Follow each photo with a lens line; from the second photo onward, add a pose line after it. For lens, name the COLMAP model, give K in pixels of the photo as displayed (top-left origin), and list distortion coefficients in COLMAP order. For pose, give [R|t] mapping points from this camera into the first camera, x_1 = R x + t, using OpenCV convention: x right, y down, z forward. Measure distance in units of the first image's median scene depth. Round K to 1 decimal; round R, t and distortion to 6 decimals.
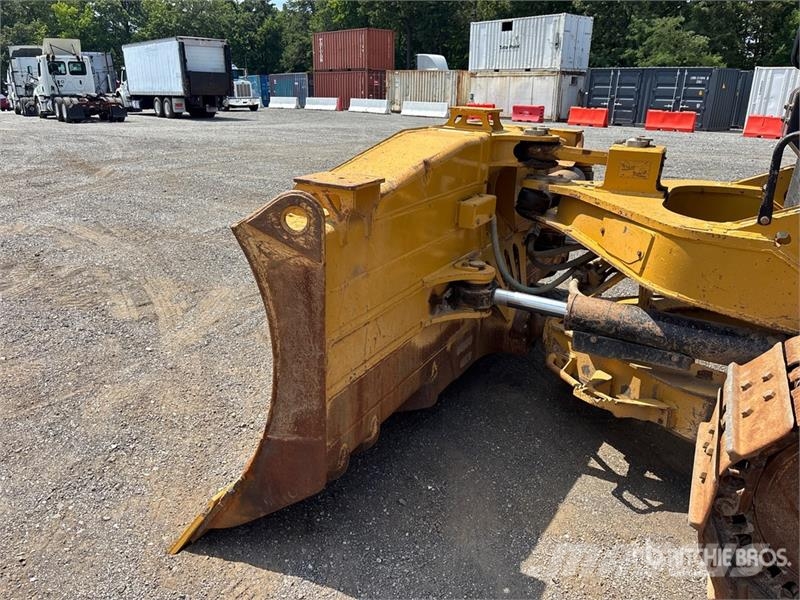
lens RADIAL K [[607.6, 0, 390.6], [0, 607.6, 299.2], [0, 0, 1]] dist [0.064479, -0.087371]
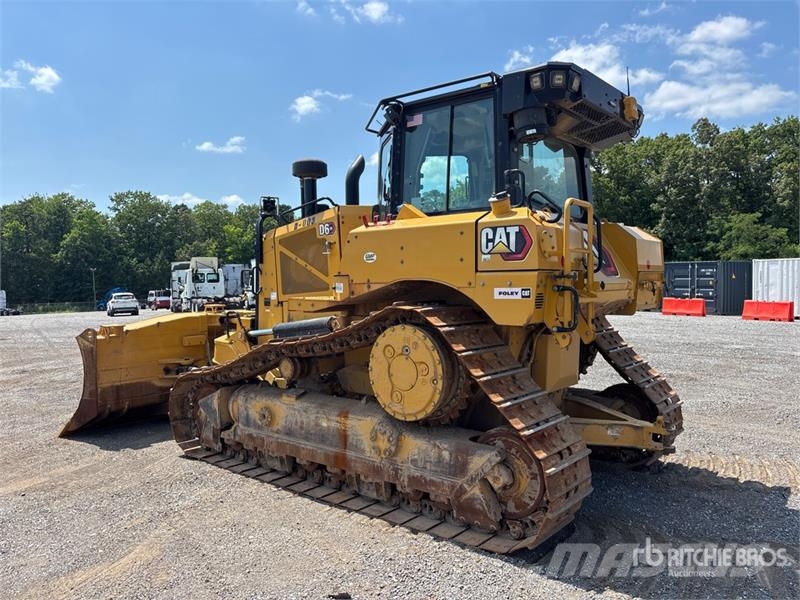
lens RADIAL K [[608.9, 0, 400.0], [0, 608.9, 292.4], [0, 0, 1]] dist [0.051685, -0.086624]
pose [[0.979300, -0.024867, -0.200880, 1.974172], [-0.038788, 0.950978, -0.306816, 0.565068], [0.198662, 0.308257, 0.930329, -1.790286]]
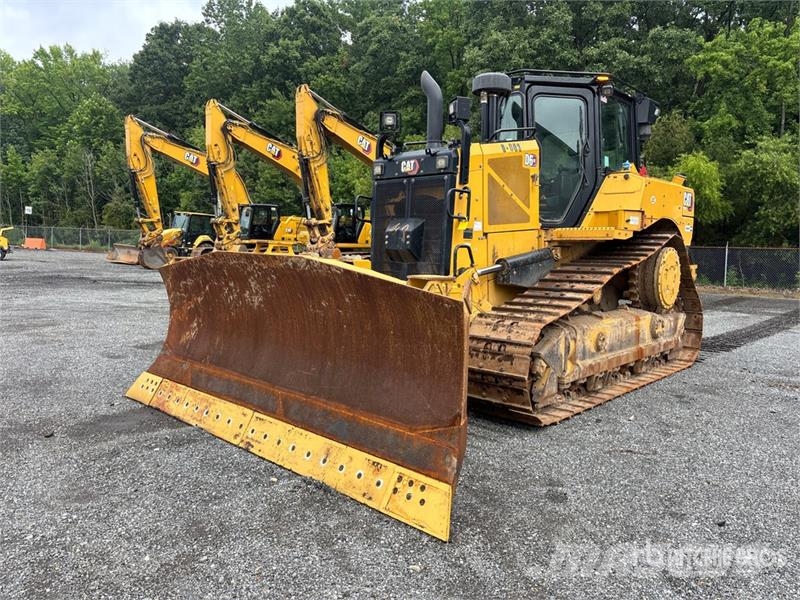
lens RADIAL K [[594.6, 0, 403.0], [0, 594.6, 288.0], [0, 0, 1]] dist [0.012341, -0.002350]
pose [[0.249075, -0.091178, 0.964183, -1.542280], [0.309365, 0.950891, 0.010003, -0.167543], [-0.917744, 0.295793, 0.265050, 0.512375]]
